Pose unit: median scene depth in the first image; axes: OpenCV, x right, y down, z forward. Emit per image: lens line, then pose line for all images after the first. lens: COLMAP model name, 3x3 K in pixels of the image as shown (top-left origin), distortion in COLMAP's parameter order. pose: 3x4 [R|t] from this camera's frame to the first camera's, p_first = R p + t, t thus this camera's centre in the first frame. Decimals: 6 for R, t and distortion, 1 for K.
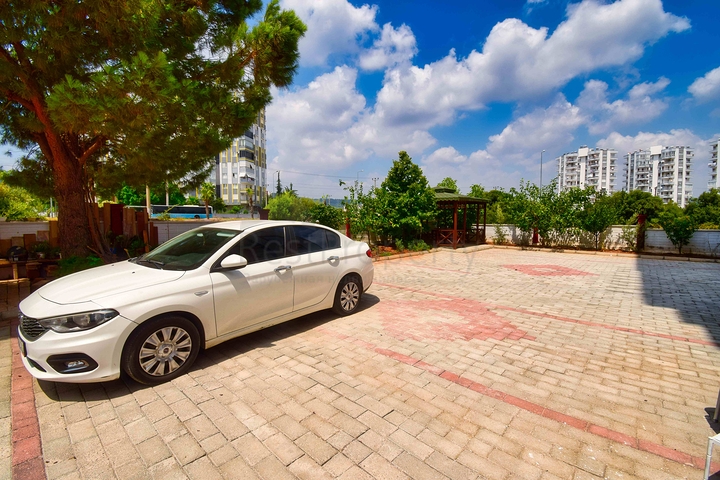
lens RADIAL K [[318.2, 0, 360.0], [0, 318.2, 241.5], [0, 0, 1]] dist [0.017484, -0.024008]
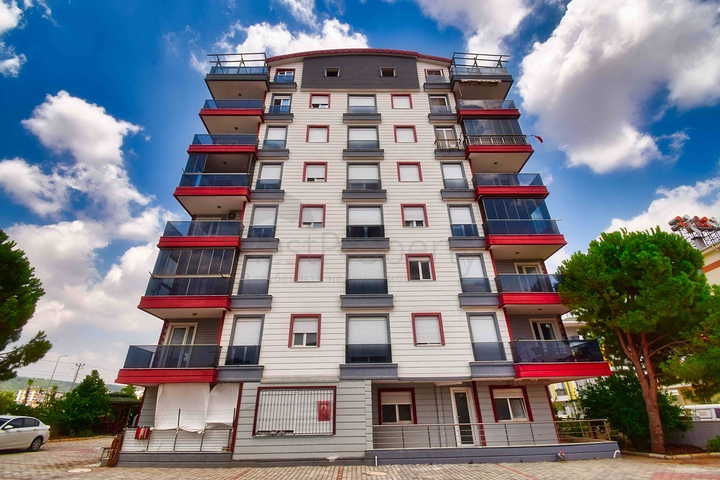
lens RADIAL K [[318.2, 0, 360.0], [0, 318.2, 241.5], [0, 0, 1]] dist [0.017484, -0.024008]
pose [[0.743082, 0.306471, 0.594898, -0.016359], [0.053154, 0.859130, -0.508989, 0.032356], [-0.667086, 0.409842, 0.622114, -0.674096]]
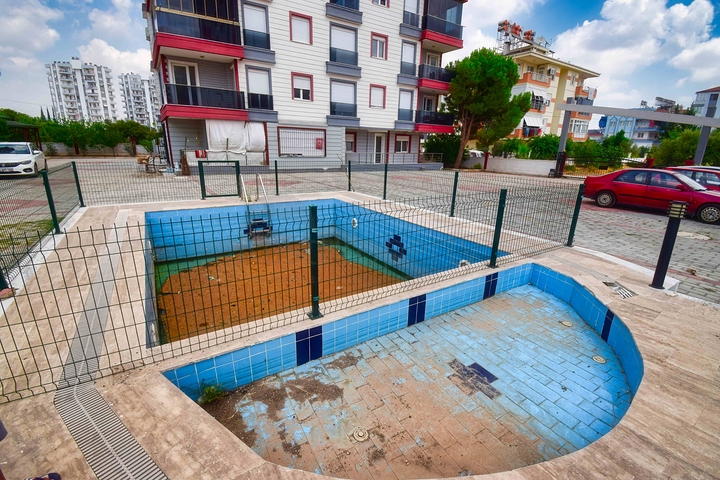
lens RADIAL K [[318.2, 0, 360.0], [0, 318.2, 241.5], [0, 0, 1]] dist [0.017484, -0.024008]
pose [[0.277445, -0.267316, 0.922803, -0.430020], [0.032773, 0.962586, 0.268987, 0.027956], [-0.960182, -0.044386, 0.275826, -0.555441]]
